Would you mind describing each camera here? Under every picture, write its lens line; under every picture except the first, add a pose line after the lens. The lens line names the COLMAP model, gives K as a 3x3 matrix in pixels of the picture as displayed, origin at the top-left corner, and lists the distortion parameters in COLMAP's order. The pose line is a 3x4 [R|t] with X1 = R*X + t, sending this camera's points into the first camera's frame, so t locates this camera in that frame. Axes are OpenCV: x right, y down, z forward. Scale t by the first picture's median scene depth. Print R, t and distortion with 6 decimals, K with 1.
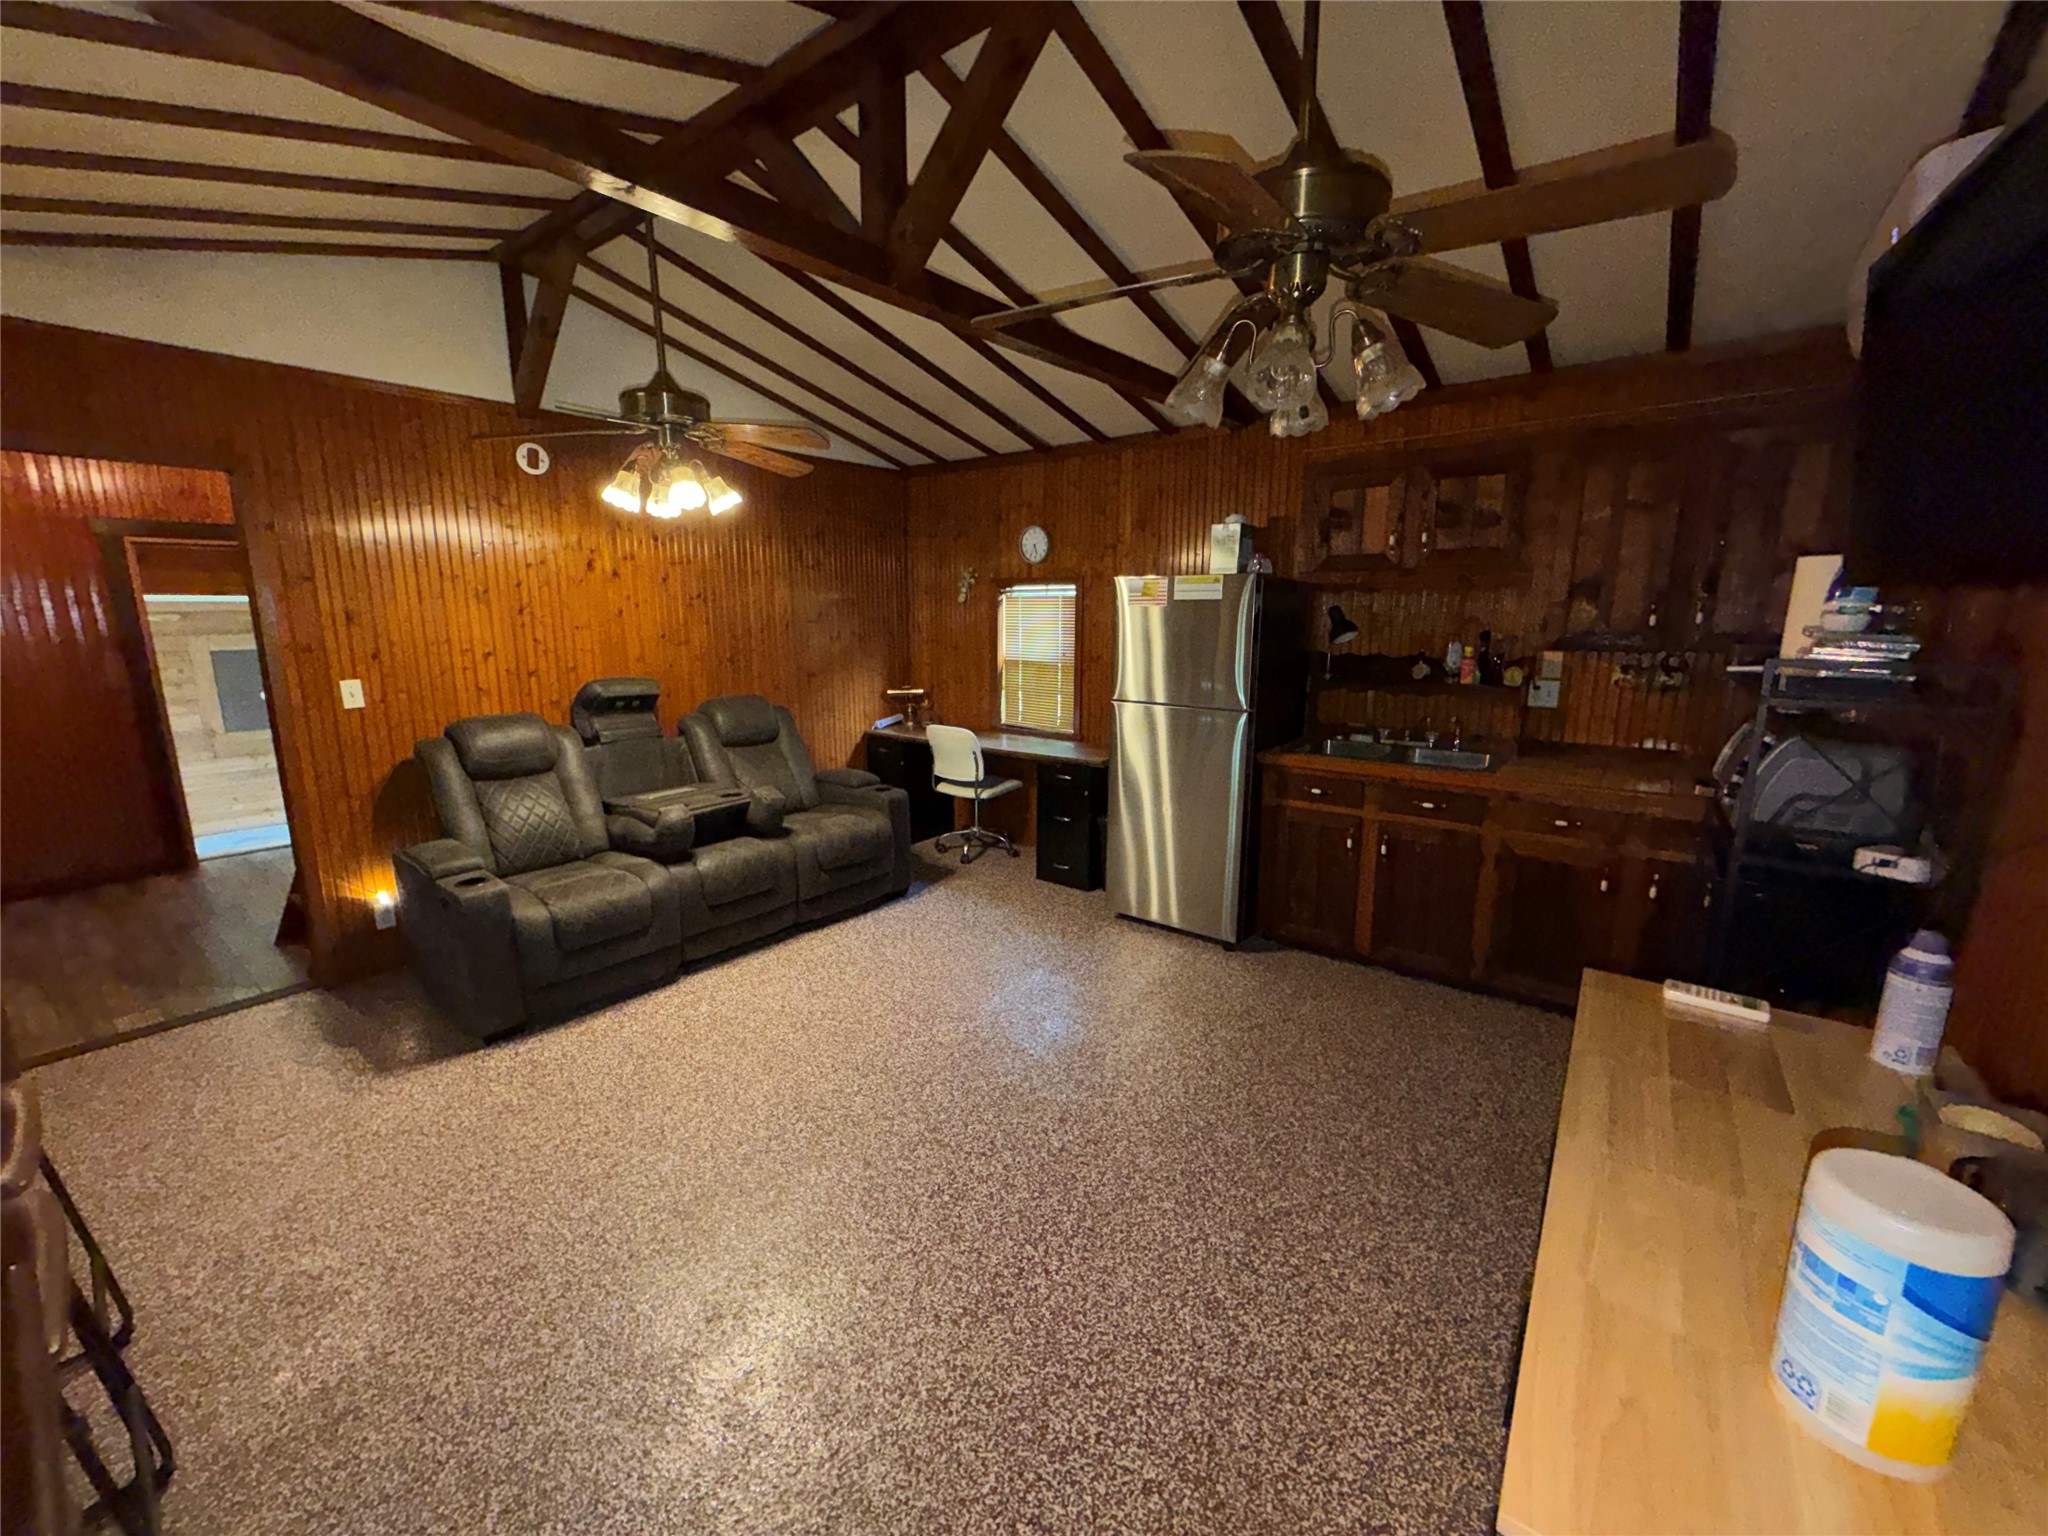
lens RADIAL K [[822.6, 0, 1015.9], [0, 822.6, 768.5], [0, 0, 1]] dist [0.003692, 0.000336]
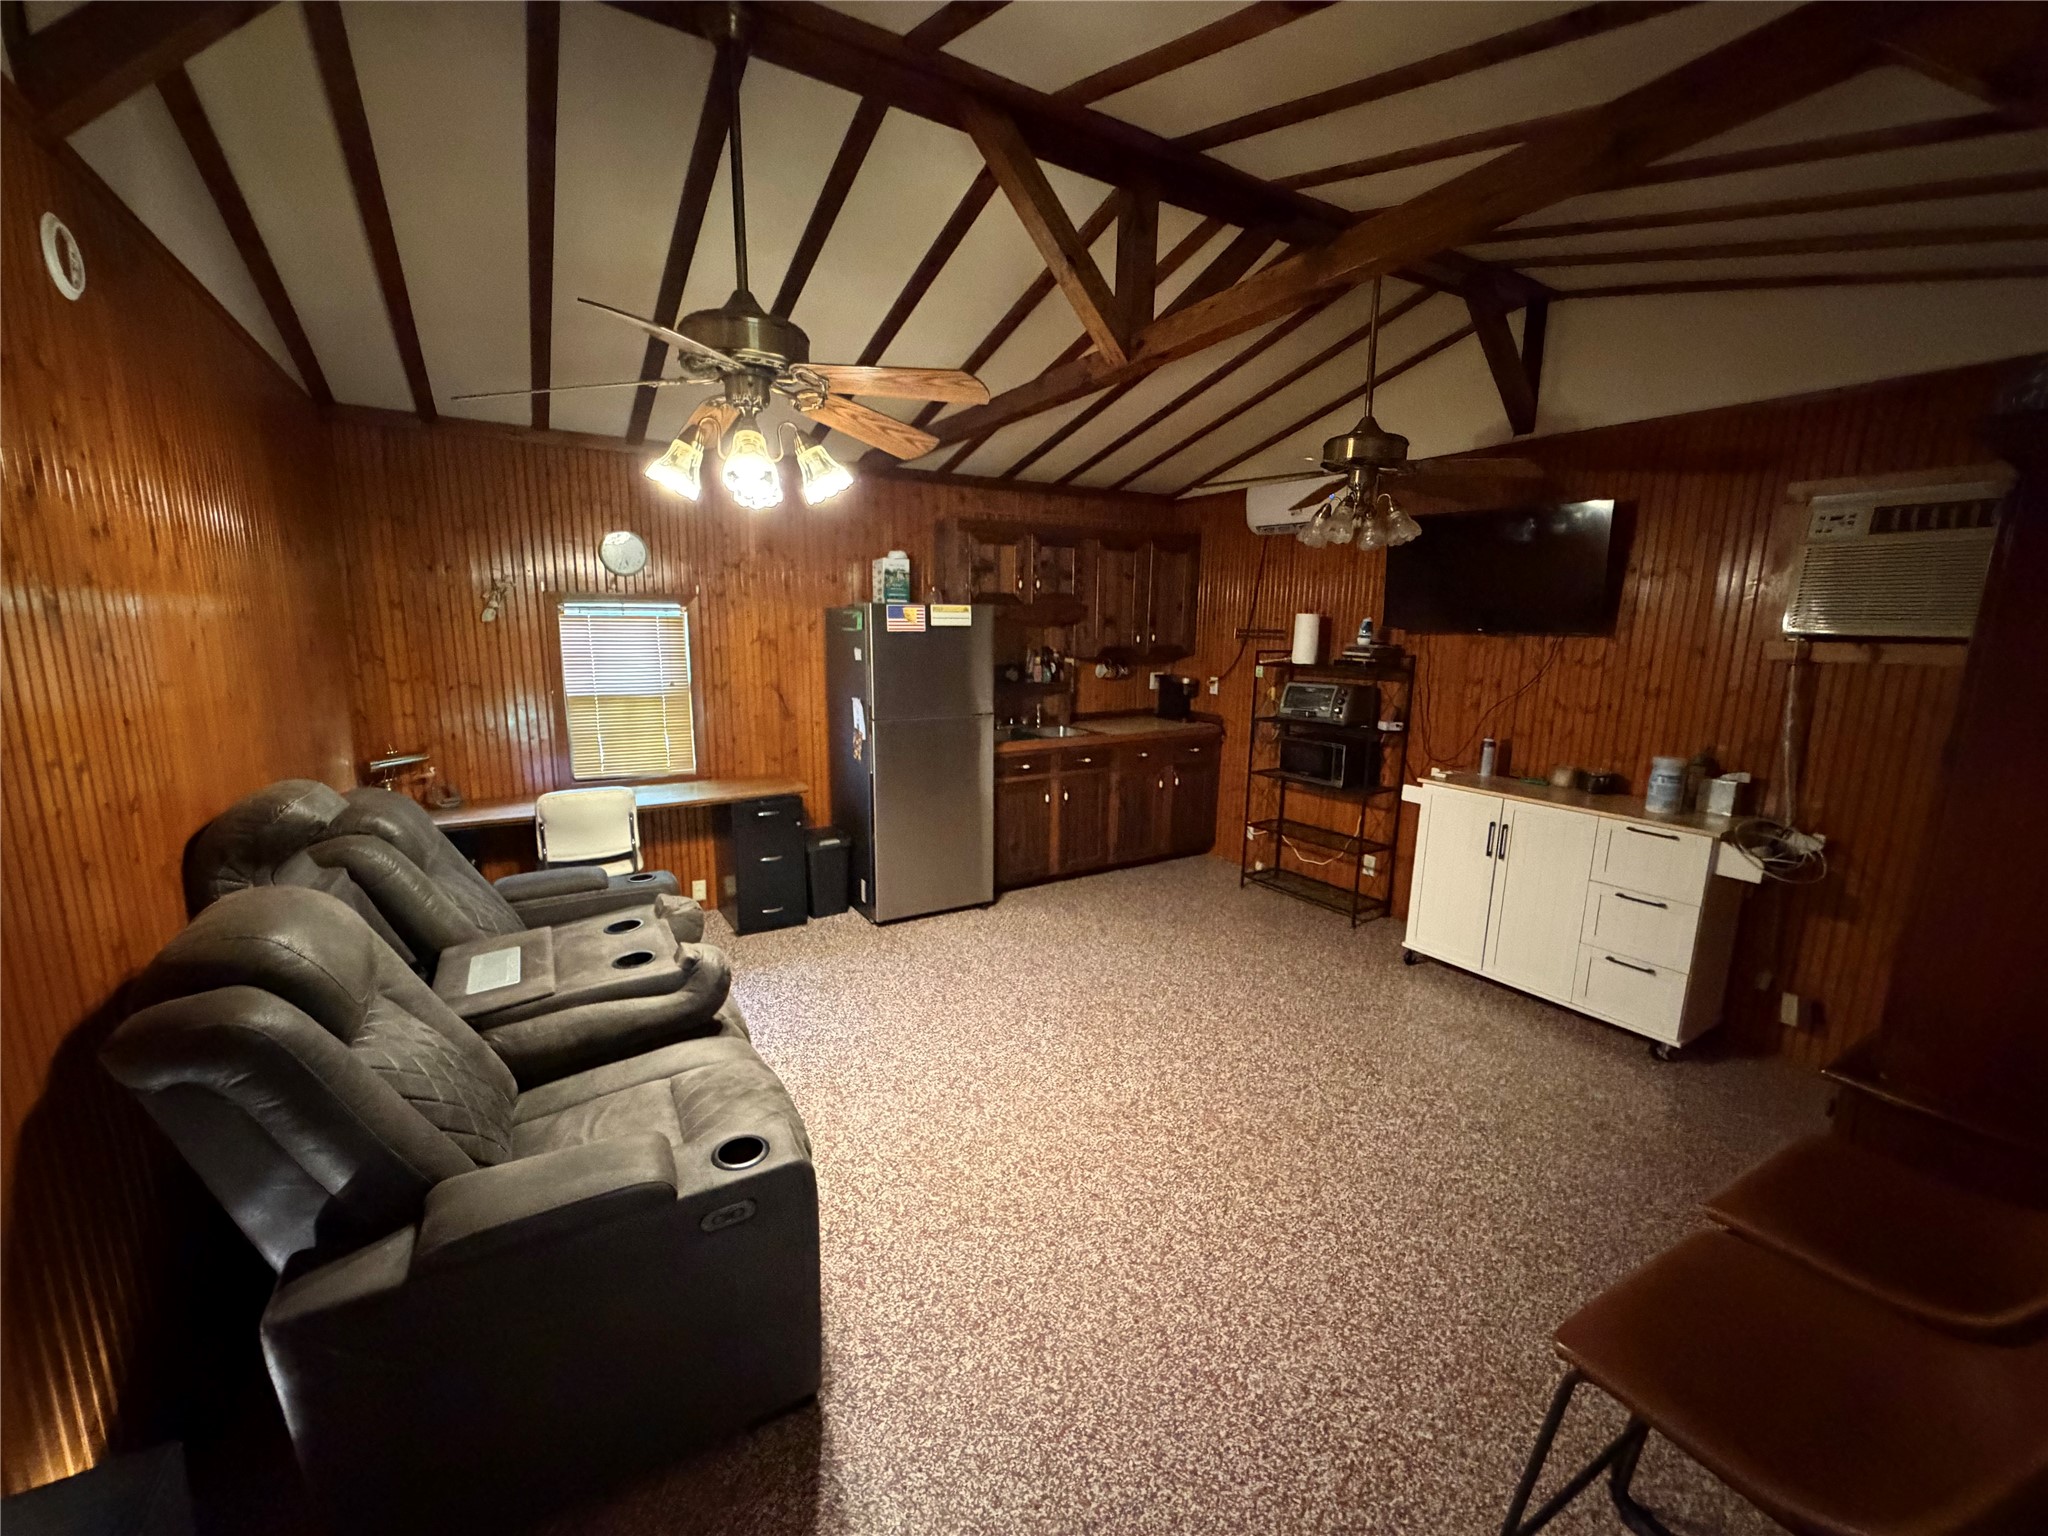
lens RADIAL K [[822.6, 0, 1014.4], [0, 822.6, 768.7], [0, 0, 1]] dist [0.003692, 0.000336]
pose [[0.350232, -0.160120, 0.922875, -0.896551], [0.172804, 0.979413, 0.104350, -0.113681], [-0.920585, 0.122930, 0.370692, 0.512954]]
